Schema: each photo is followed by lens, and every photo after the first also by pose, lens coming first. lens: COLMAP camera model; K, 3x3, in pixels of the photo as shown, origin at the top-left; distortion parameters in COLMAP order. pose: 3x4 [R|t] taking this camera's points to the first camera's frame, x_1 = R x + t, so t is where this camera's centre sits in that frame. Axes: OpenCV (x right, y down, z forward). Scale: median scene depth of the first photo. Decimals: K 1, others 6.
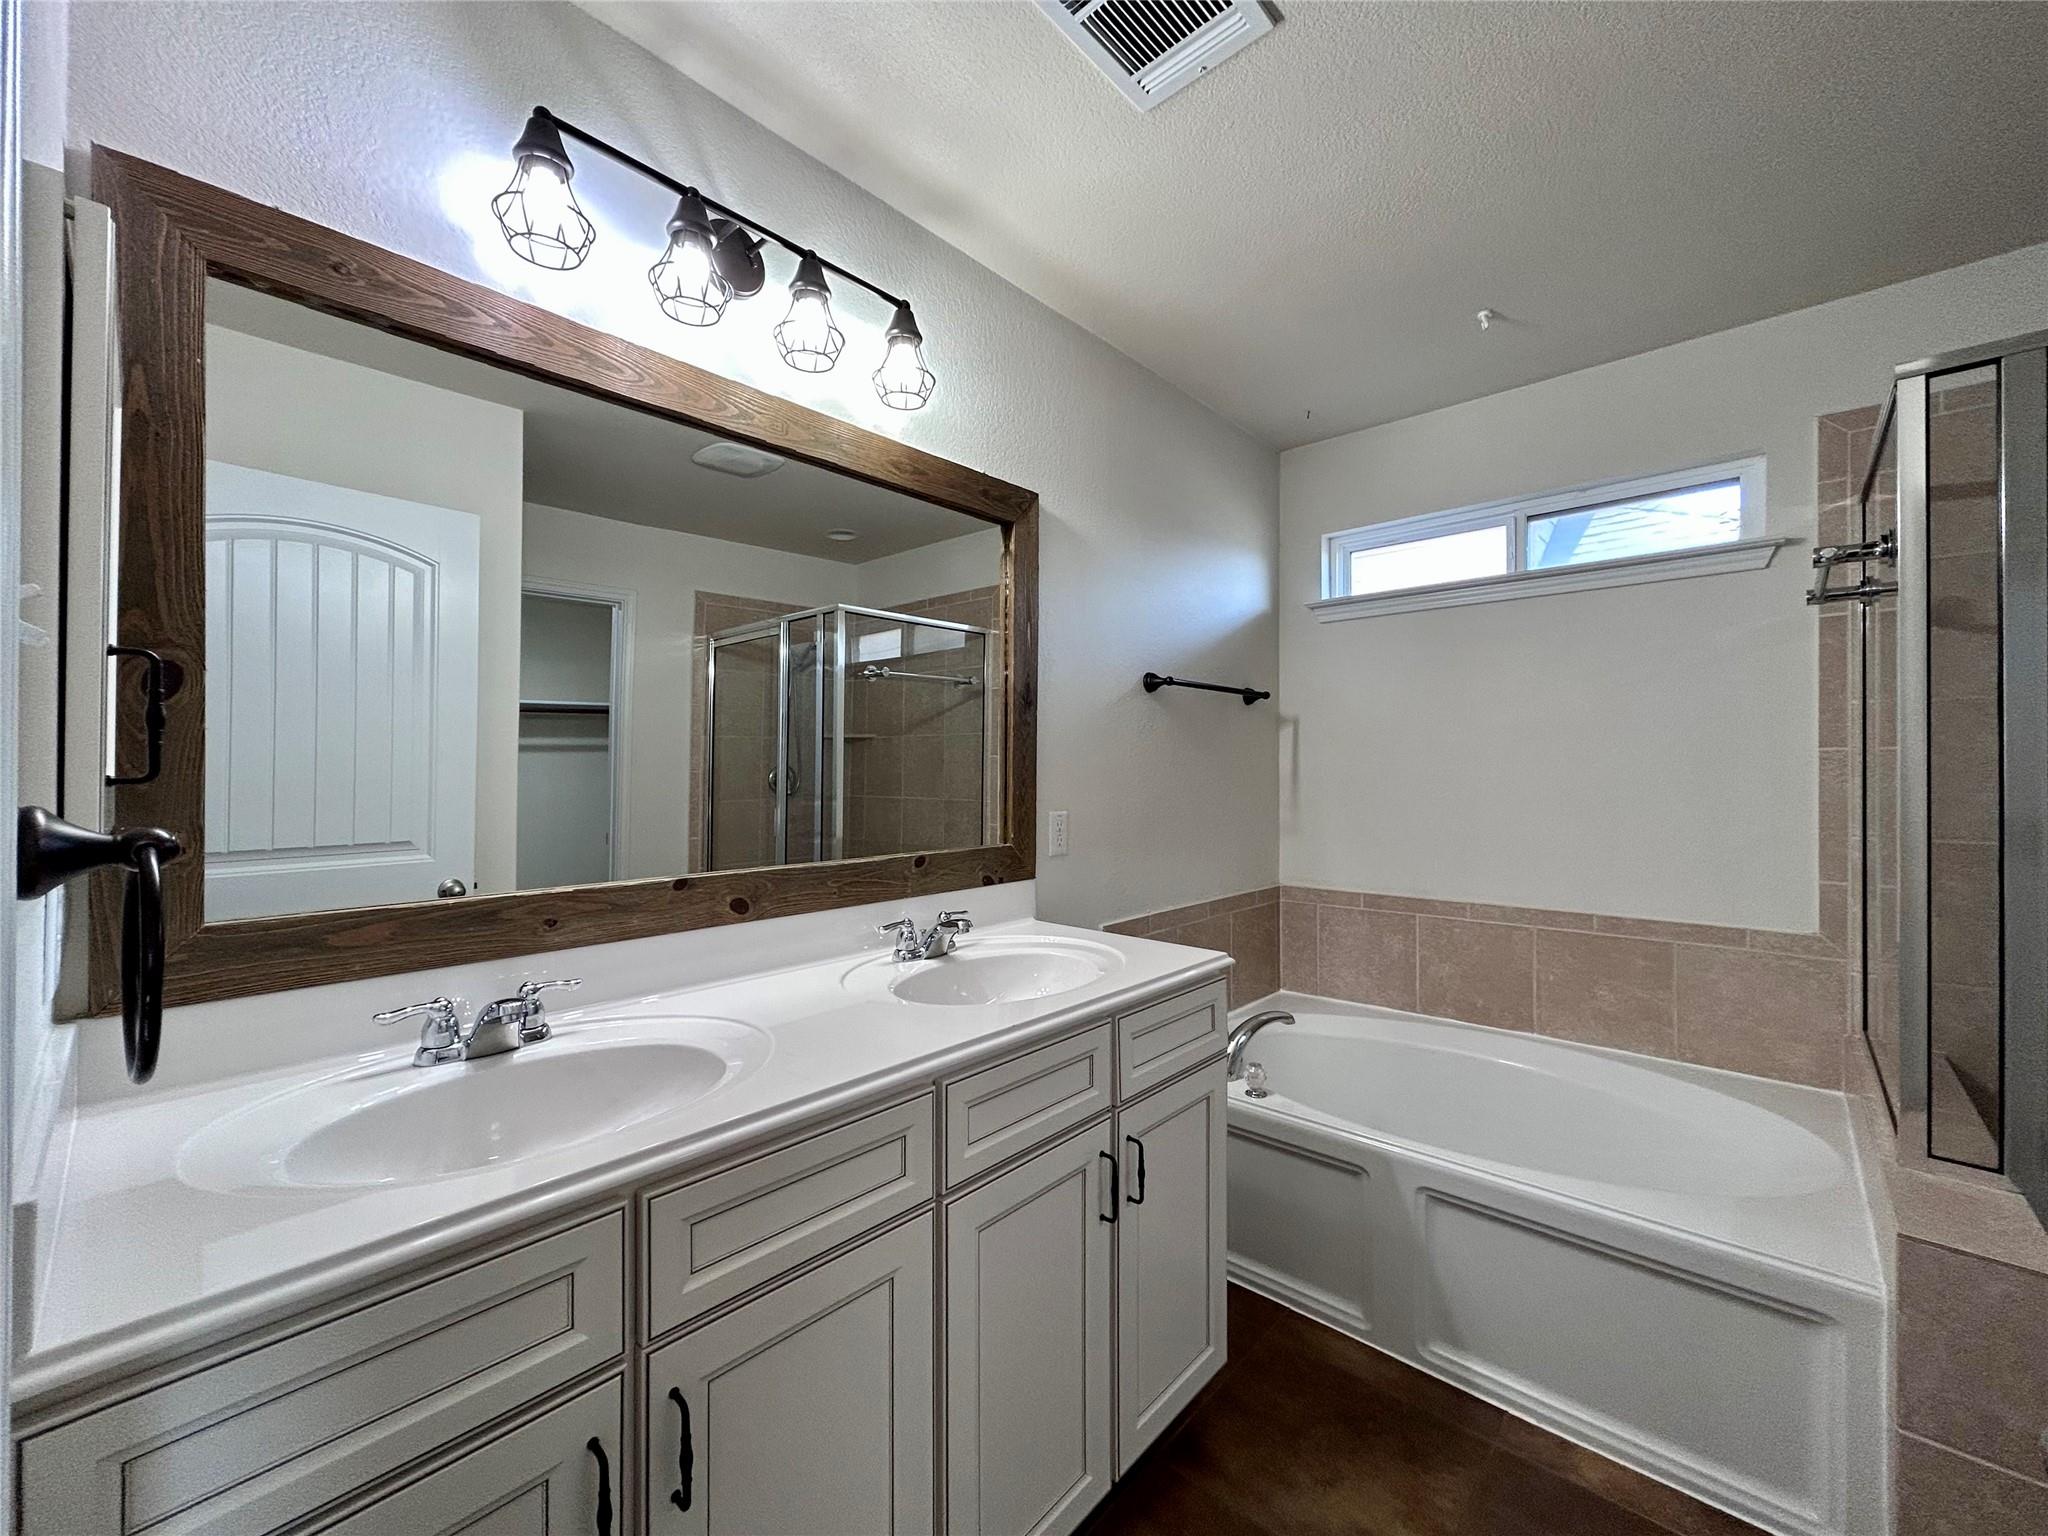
lens RADIAL K [[819.8, 0, 1022.7], [0, 819.8, 772.1], [0, 0, 1]] dist [-0.000043, 0.000729]
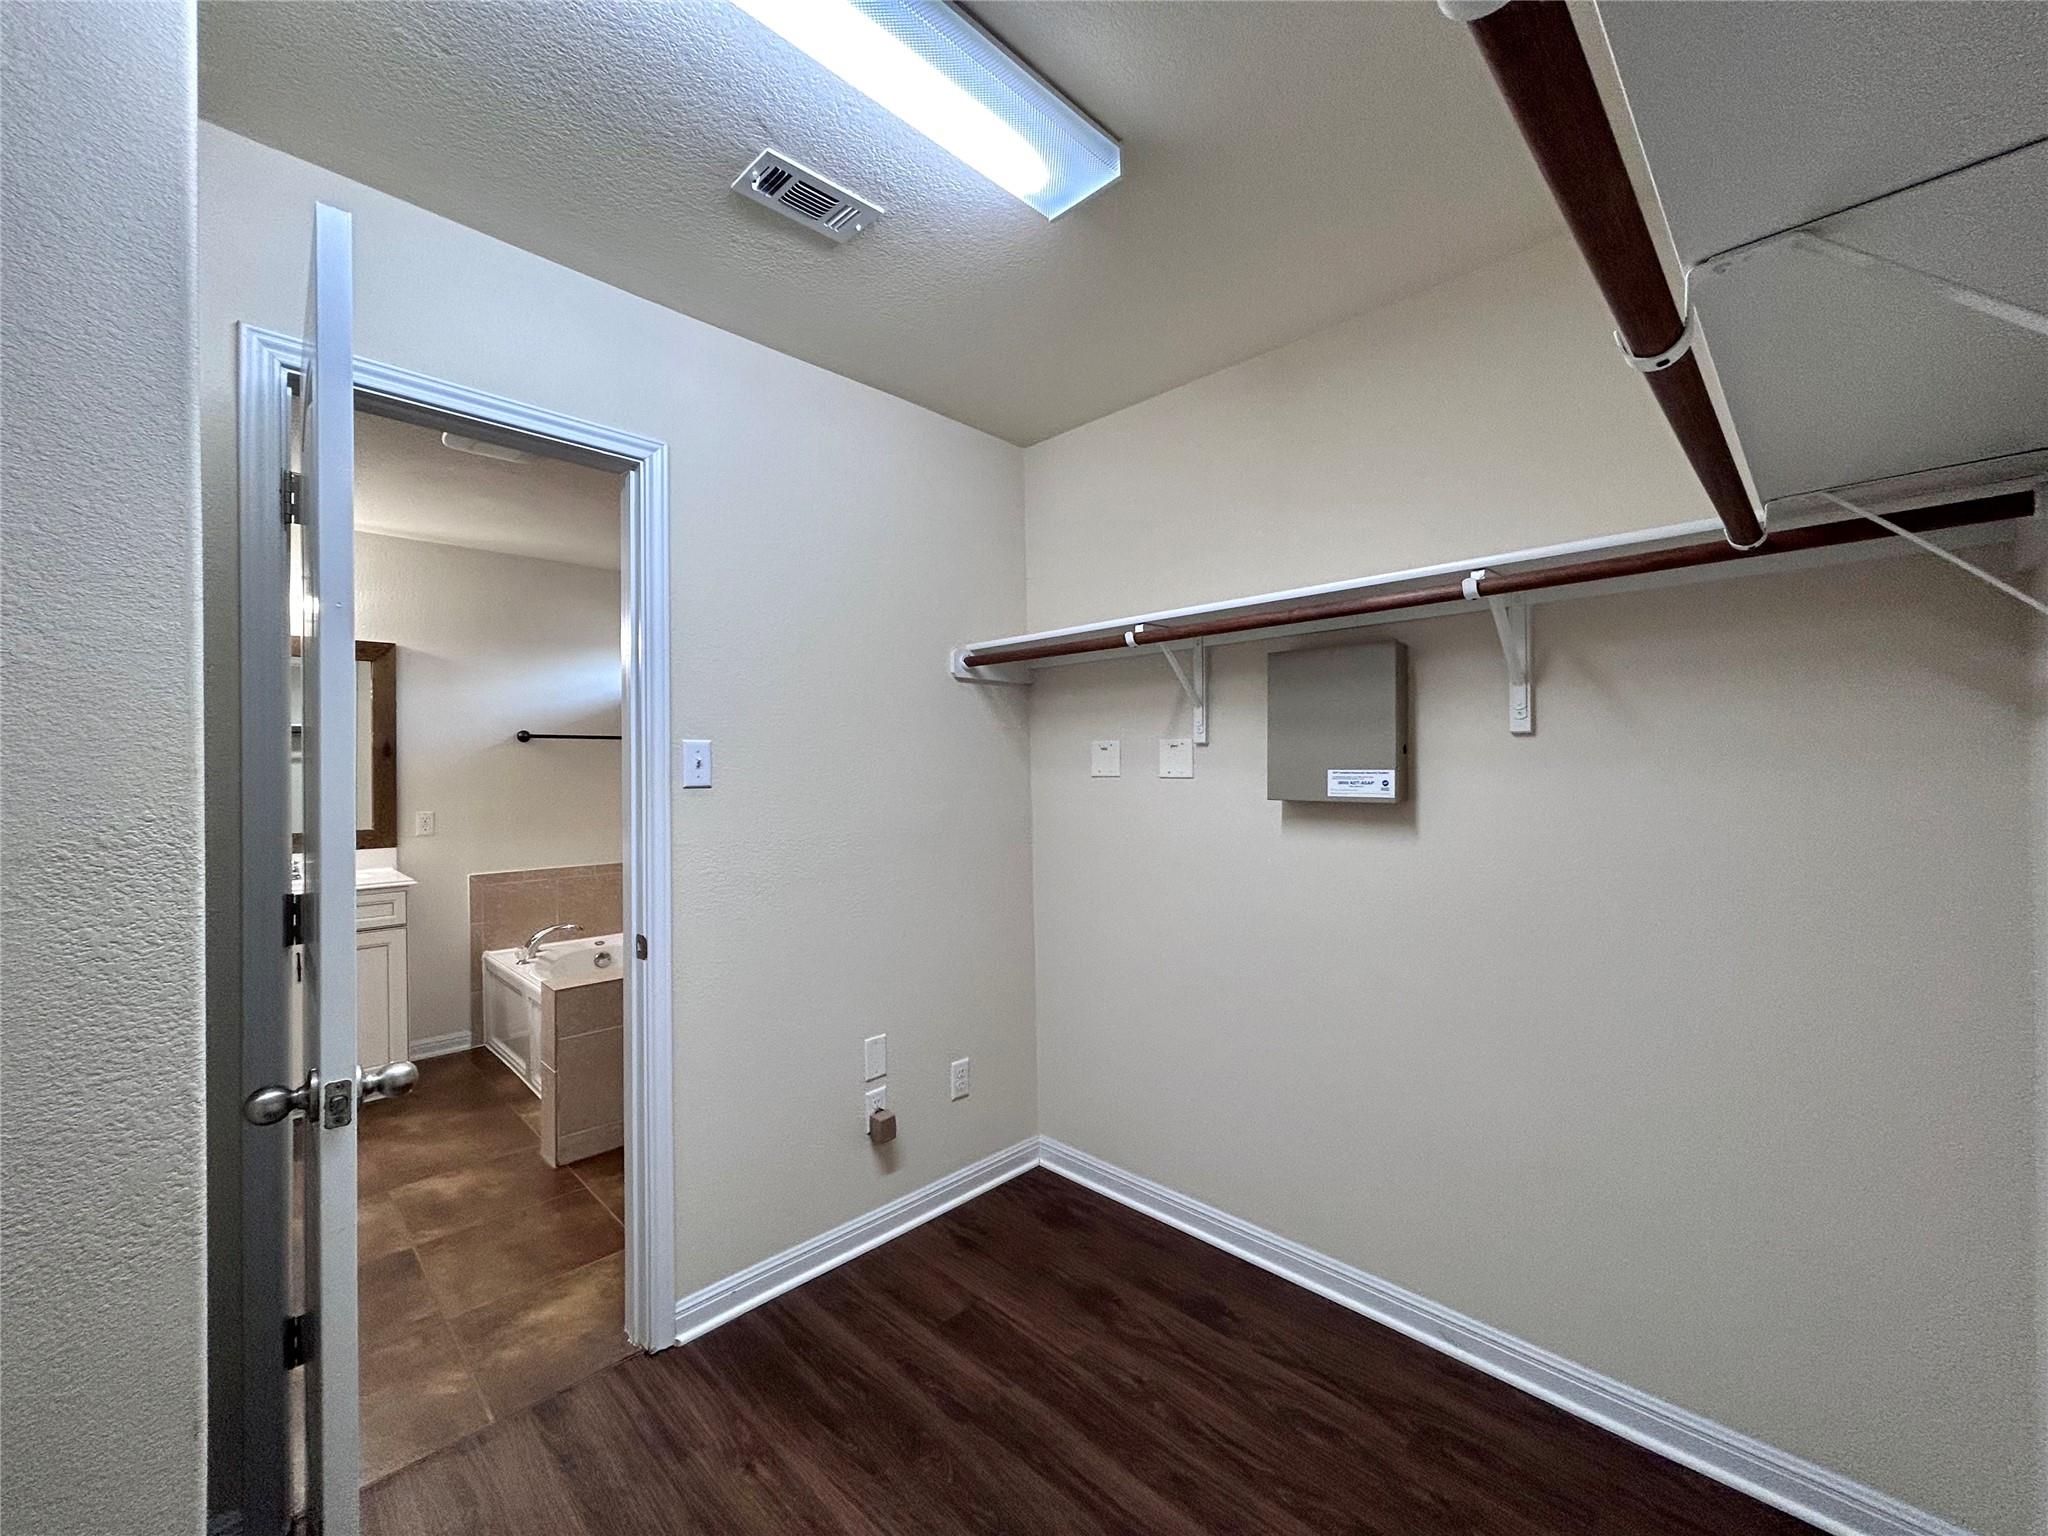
lens RADIAL K [[819.8, 0, 1022.7], [0, 819.8, 772.1], [0, 0, 1]] dist [-0.000043, 0.000729]
pose [[0.998742, -0.009877, -0.049168, 1.621468], [0.009855, 0.999951, -0.000690, -0.028971], [0.049172, 0.000204, 0.998790, -0.854442]]
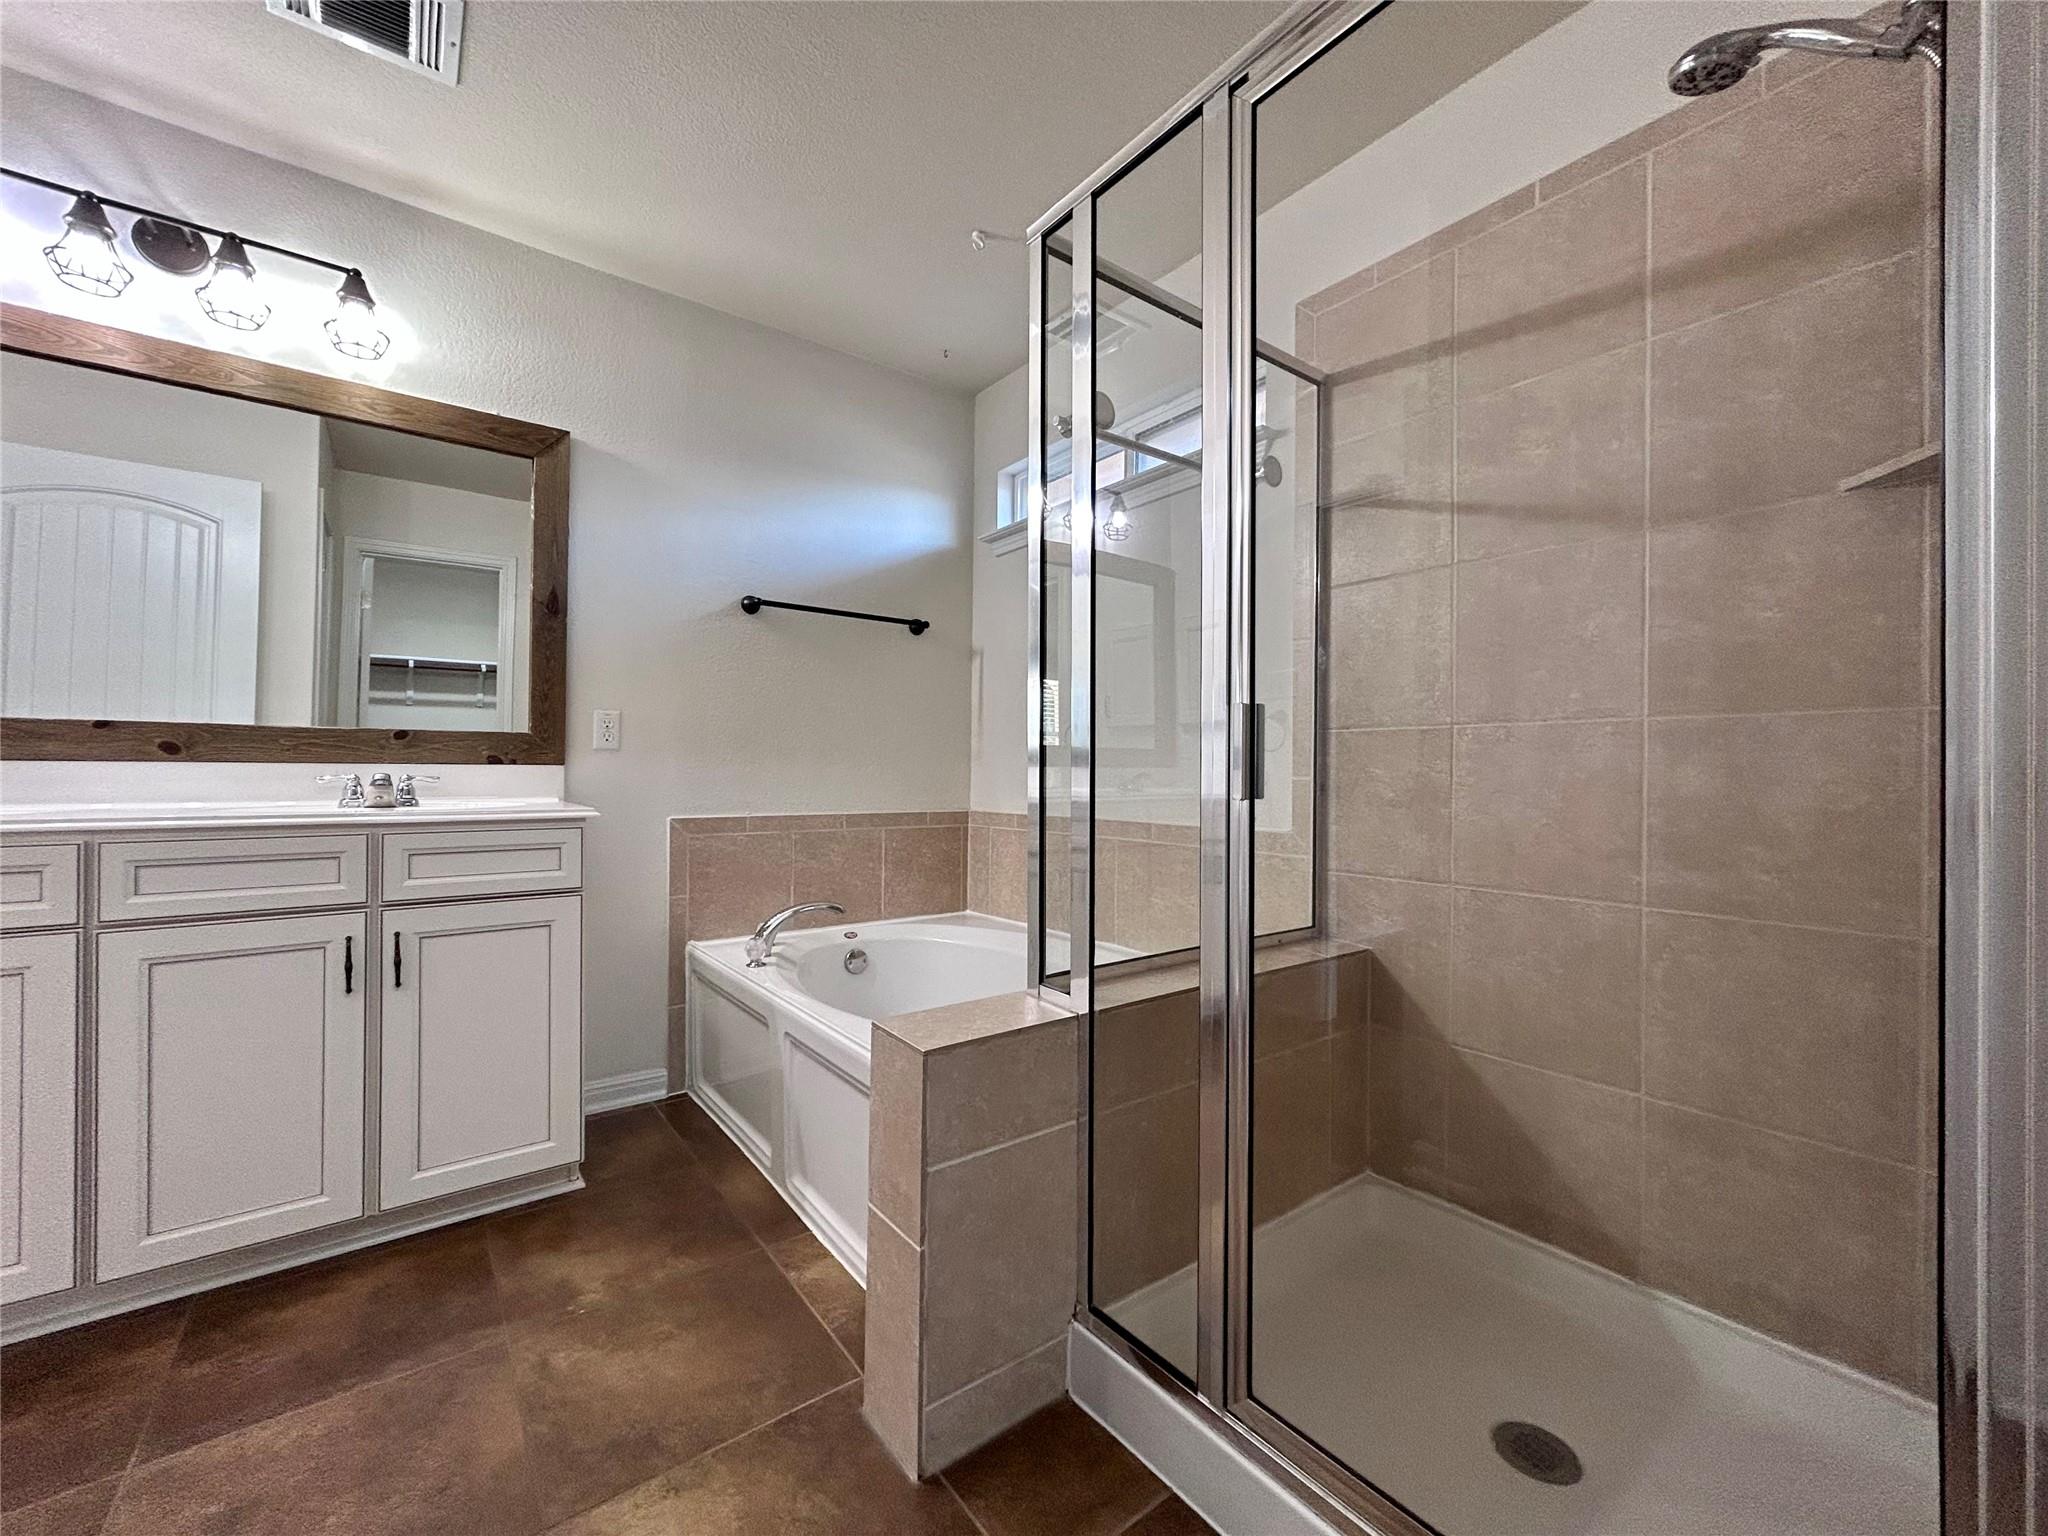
lens RADIAL K [[819.8, 0, 1022.7], [0, 819.8, 772.1], [0, 0, 1]] dist [-0.000043, 0.000729]
pose [[0.984001, 0.008130, -0.177976, 0.892228], [-0.008847, 0.999956, -0.003235, 0.144379], [0.177941, 0.004758, 0.984030, -0.020211]]
